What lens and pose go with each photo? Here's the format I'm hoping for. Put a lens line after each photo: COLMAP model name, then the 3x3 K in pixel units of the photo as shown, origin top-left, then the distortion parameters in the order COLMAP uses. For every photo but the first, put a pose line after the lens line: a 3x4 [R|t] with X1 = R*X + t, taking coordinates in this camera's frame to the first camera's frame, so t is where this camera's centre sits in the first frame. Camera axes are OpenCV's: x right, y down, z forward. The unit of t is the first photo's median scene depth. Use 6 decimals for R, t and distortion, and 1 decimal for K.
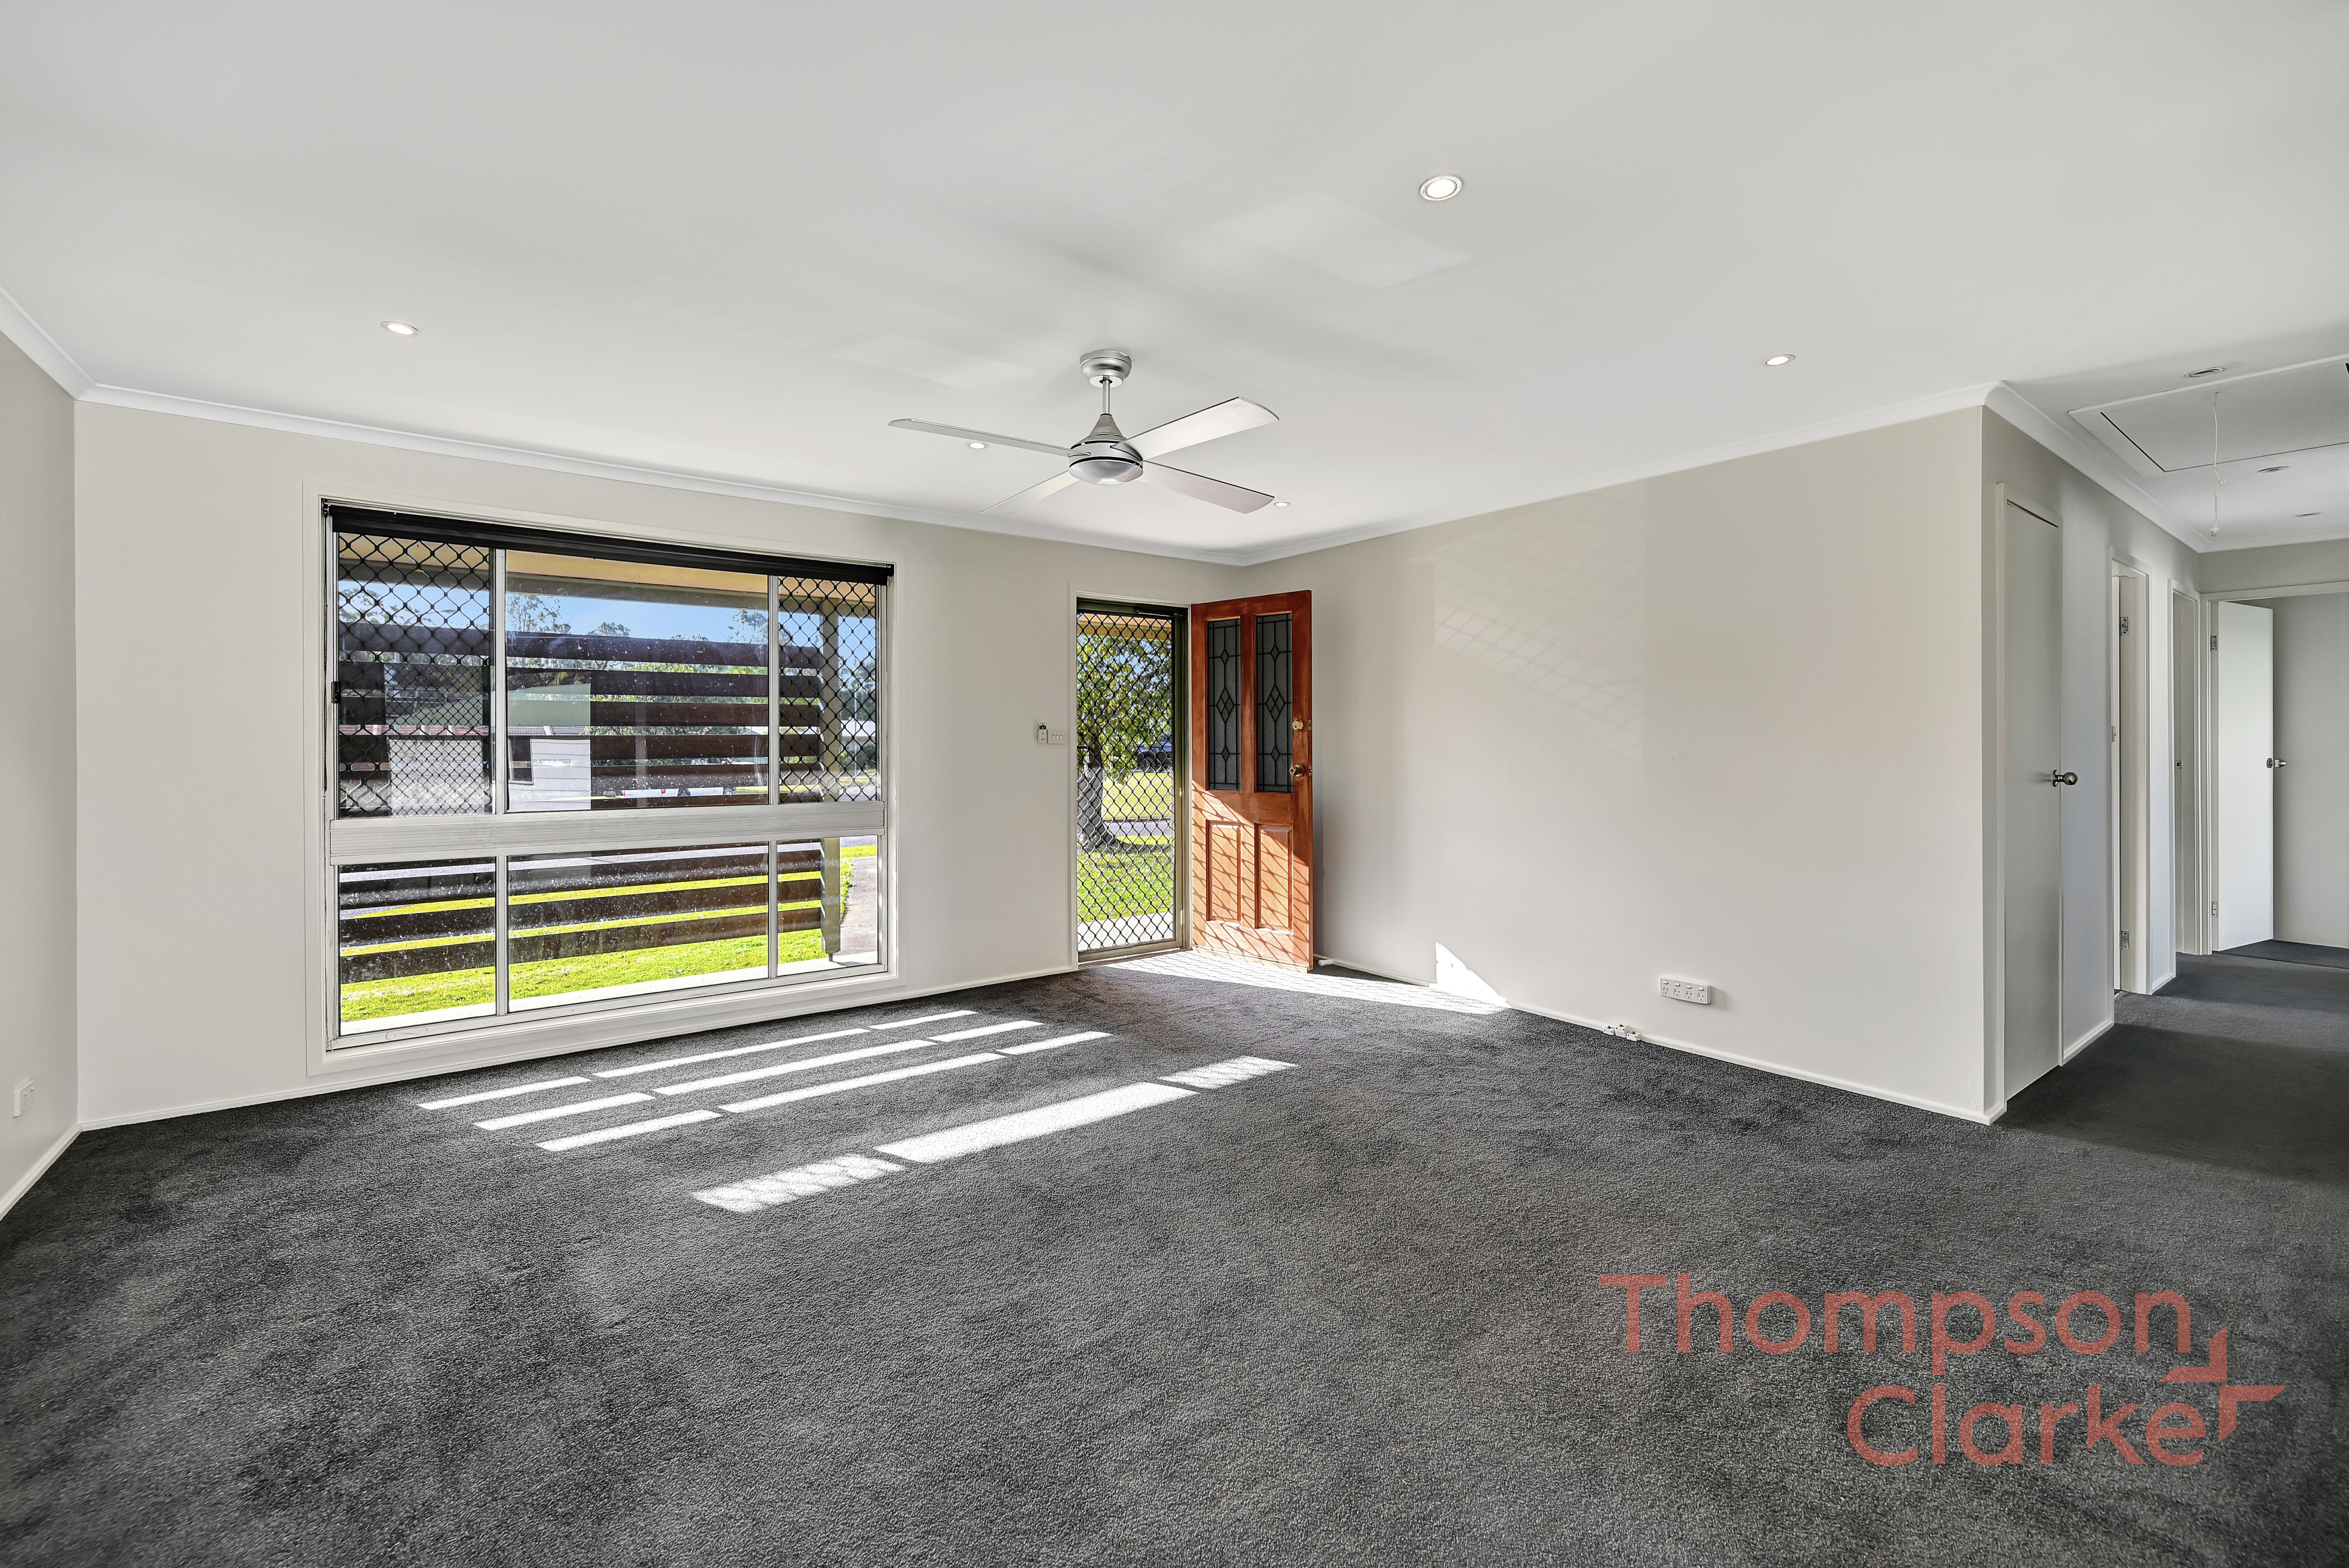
lens RADIAL K [[976.2, 0, 1175.6], [0, 976.2, 752.0], [0, 0, 1]] dist [-0.000182, -0.000012]
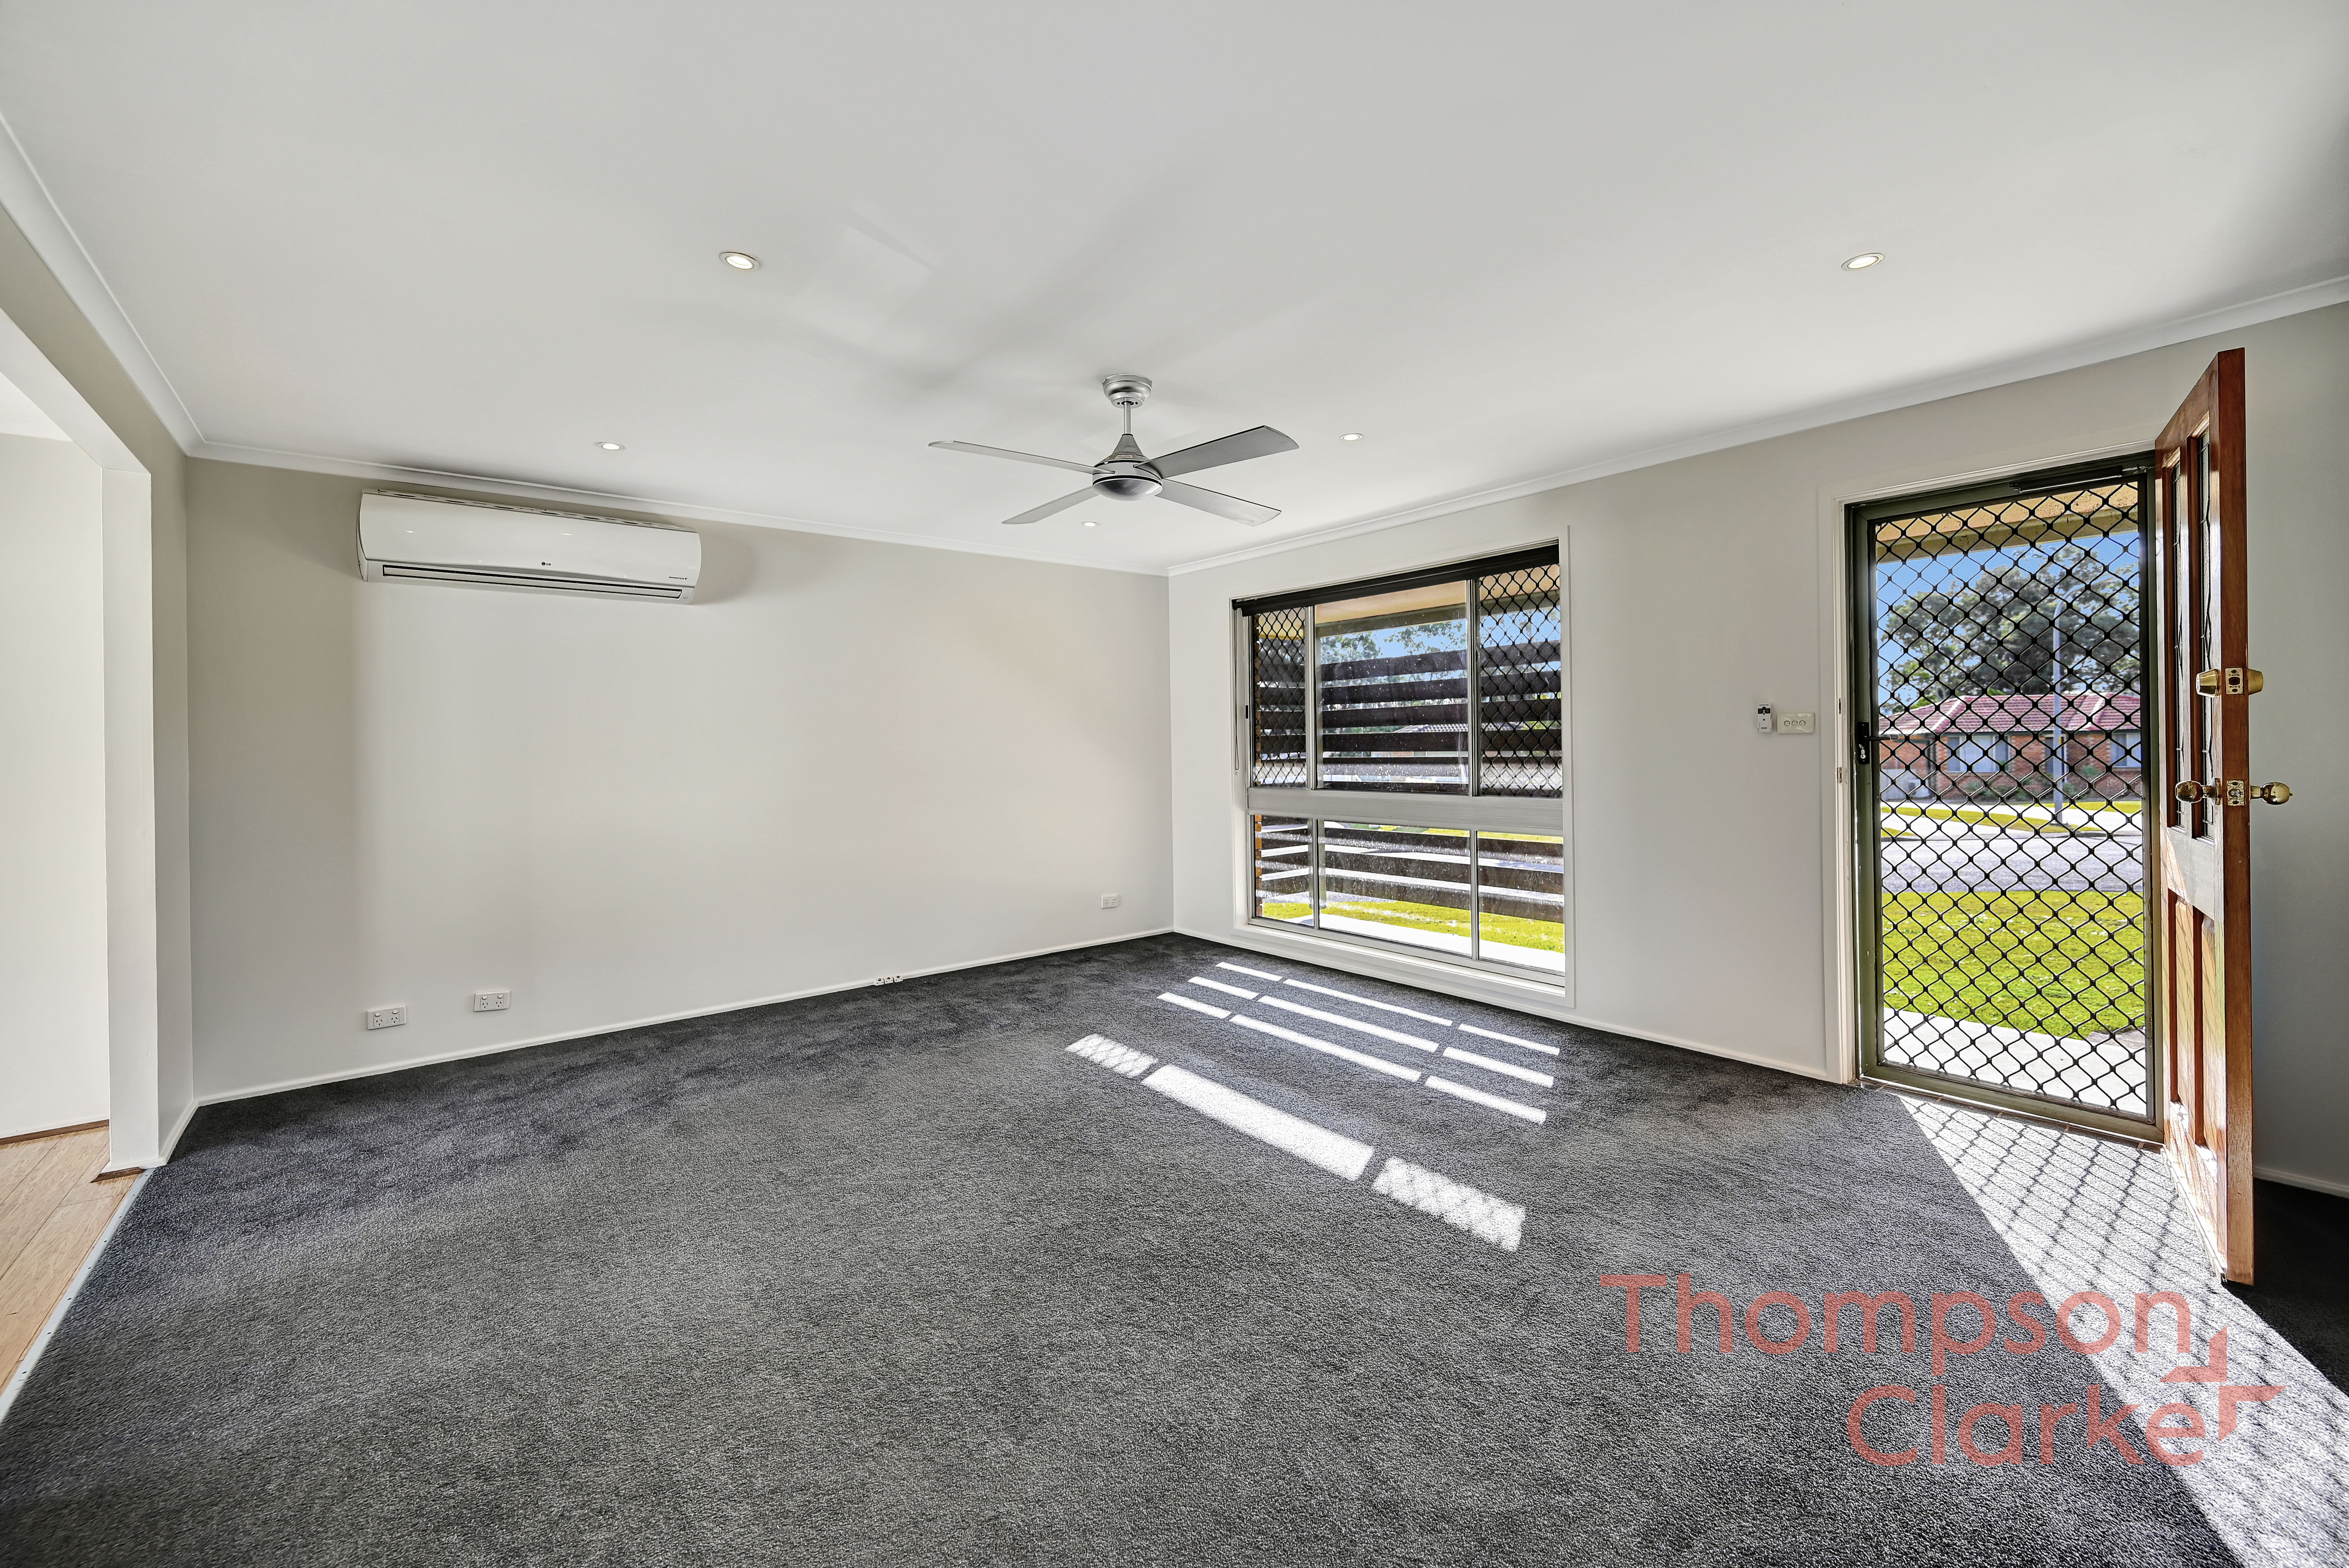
lens RADIAL K [[946.9, 0, 1177.7], [0, 946.9, 741.5], [0, 0, 1]] dist [-0.000329, -0.000022]
pose [[0.046469, -0.000118, -0.998920, 0.708486], [0.007716, 0.999970, 0.000240, -0.009397], [0.998890, -0.007719, 0.046468, 0.739878]]
